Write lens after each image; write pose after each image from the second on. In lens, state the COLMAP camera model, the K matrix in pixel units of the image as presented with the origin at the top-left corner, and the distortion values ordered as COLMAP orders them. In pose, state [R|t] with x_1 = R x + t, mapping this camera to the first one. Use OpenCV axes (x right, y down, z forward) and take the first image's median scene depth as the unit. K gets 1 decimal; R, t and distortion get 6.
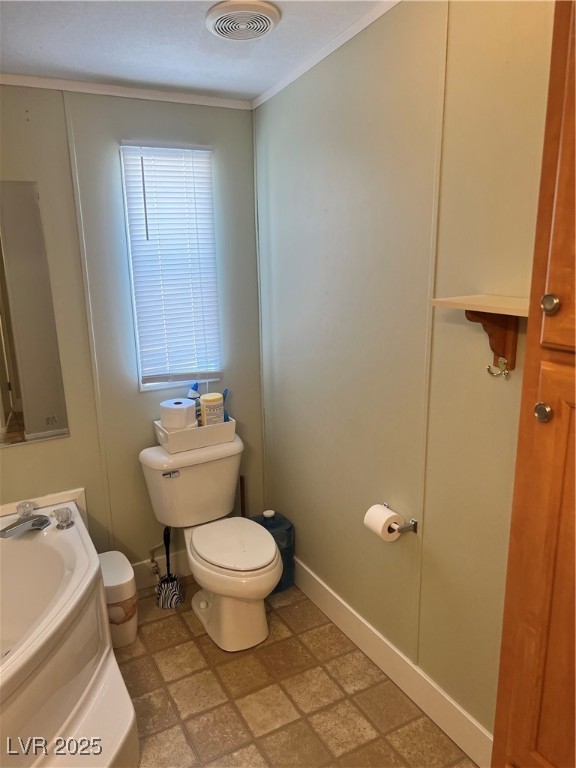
lens RADIAL K [[576.9, 0, 291.0], [0, 576.9, 383.6], [0, 0, 1]] dist [0.058260, -0.070934]
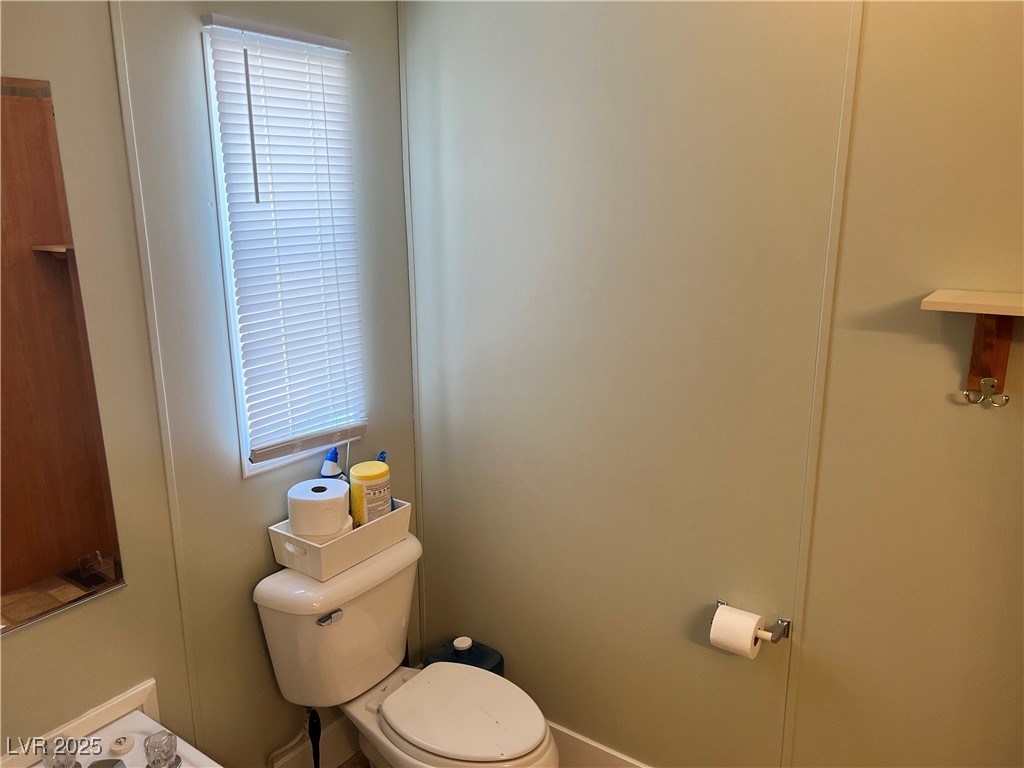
lens RADIAL K [[769.3, 0, 510.0], [0, 769.3, 384.4], [0, 0, 1]] dist [0.058260, -0.070934]
pose [[0.905016, -0.086755, 0.416438, -0.333516], [0.090388, 0.995846, 0.011028, -0.060185], [-0.415664, 0.027661, 0.909097, 0.229976]]
